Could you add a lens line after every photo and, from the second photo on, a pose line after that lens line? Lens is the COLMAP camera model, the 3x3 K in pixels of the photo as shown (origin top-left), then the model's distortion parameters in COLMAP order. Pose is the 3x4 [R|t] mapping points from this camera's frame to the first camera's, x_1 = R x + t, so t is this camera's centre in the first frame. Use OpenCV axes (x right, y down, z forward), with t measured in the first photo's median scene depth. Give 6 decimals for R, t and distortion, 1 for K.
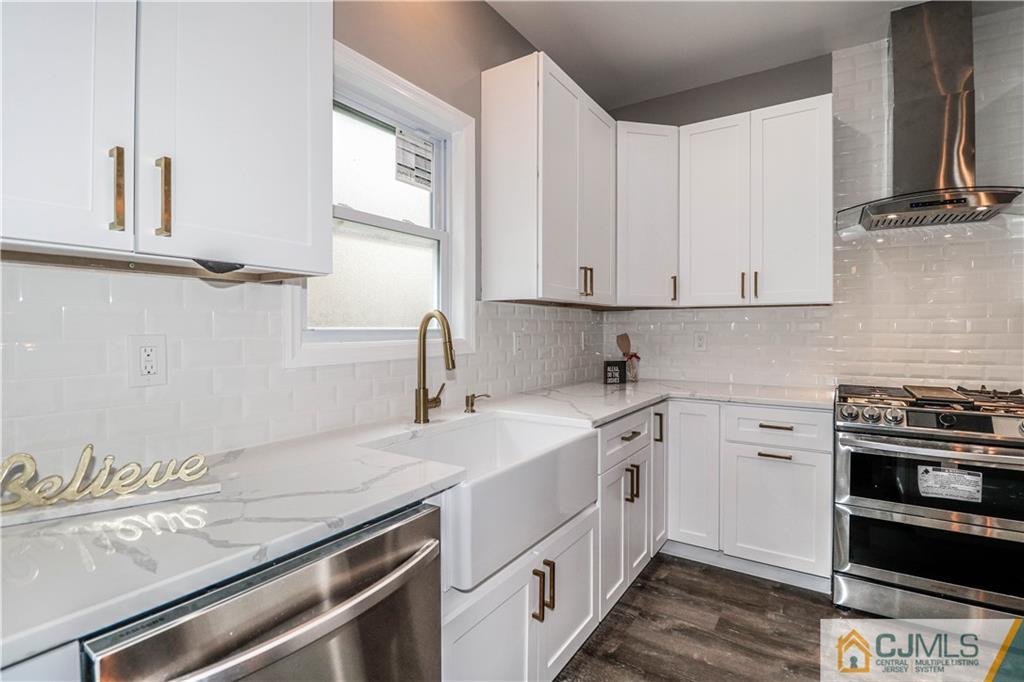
lens RADIAL K [[494.1, 0, 509.6], [0, 494.1, 330.2], [0, 0, 1]] dist [0.000963, -0.012821]
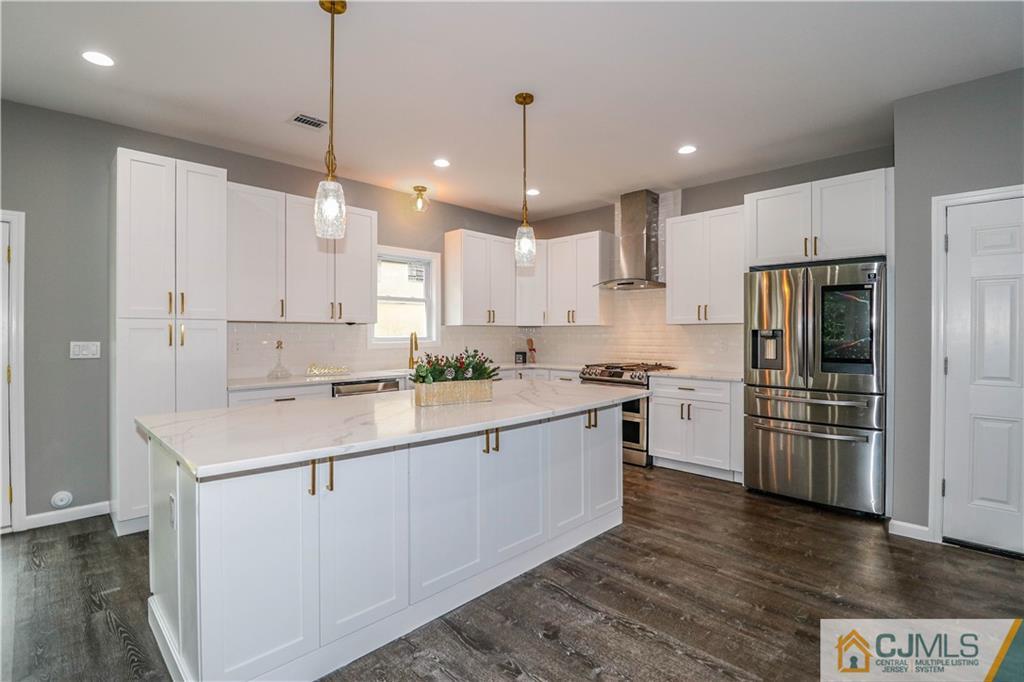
lens RADIAL K [[478.9, 0, 514.2], [0, 478.9, 334.0], [0, 0, 1]] dist [-0.000365, -0.010945]
pose [[0.983731, 0.003696, -0.179610, 0.734624], [-0.003215, 0.999990, 0.002968, -0.025692], [0.179619, -0.002342, 0.983734, -1.331123]]
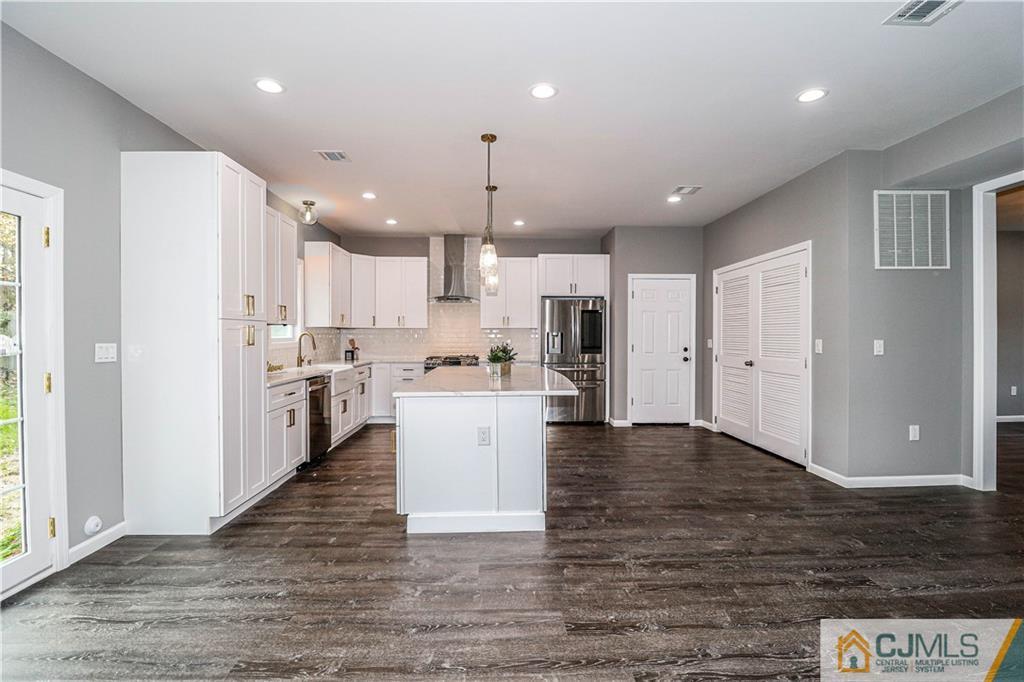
lens RADIAL K [[483.6, 0, 514.4], [0, 483.6, 337.9], [0, 0, 1]] dist [-0.000619, -0.013326]
pose [[0.803341, -0.001399, 0.595517, -0.726899], [-0.002080, 0.999985, 0.005155, -0.016459], [-0.595515, -0.005380, 0.803326, -1.829256]]
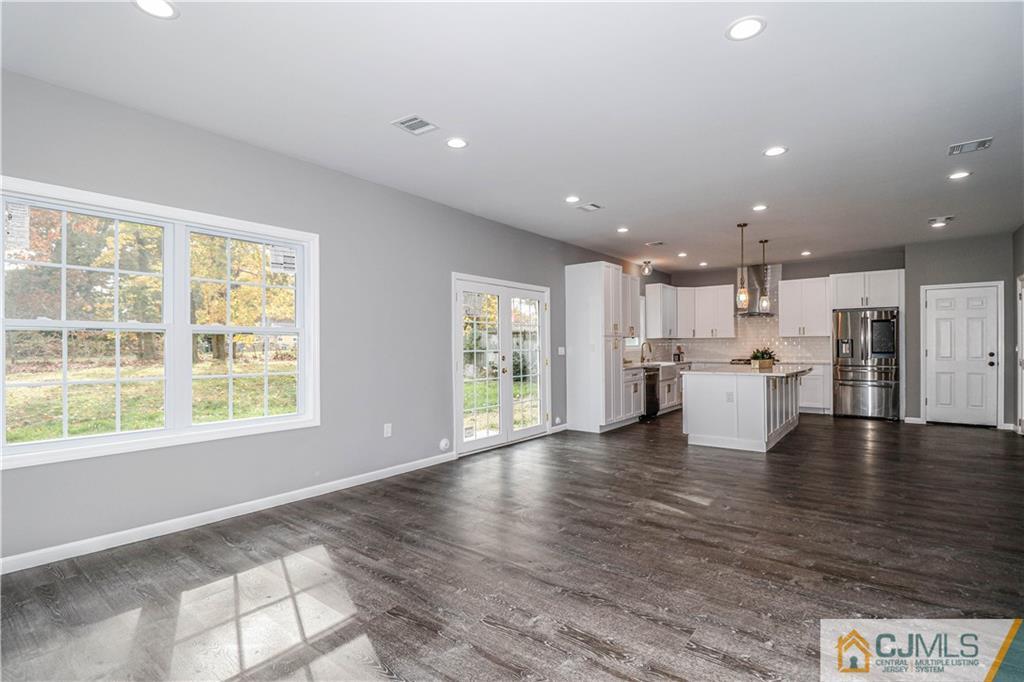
lens RADIAL K [[486.9, 0, 513.8], [0, 486.9, 345.3], [0, 0, 1]] dist [-0.001088, -0.014013]
pose [[0.997909, -0.005409, -0.064415, -0.949447], [0.005452, 0.999985, 0.000497, -0.008669], [0.064411, -0.000847, 0.997923, -3.332433]]
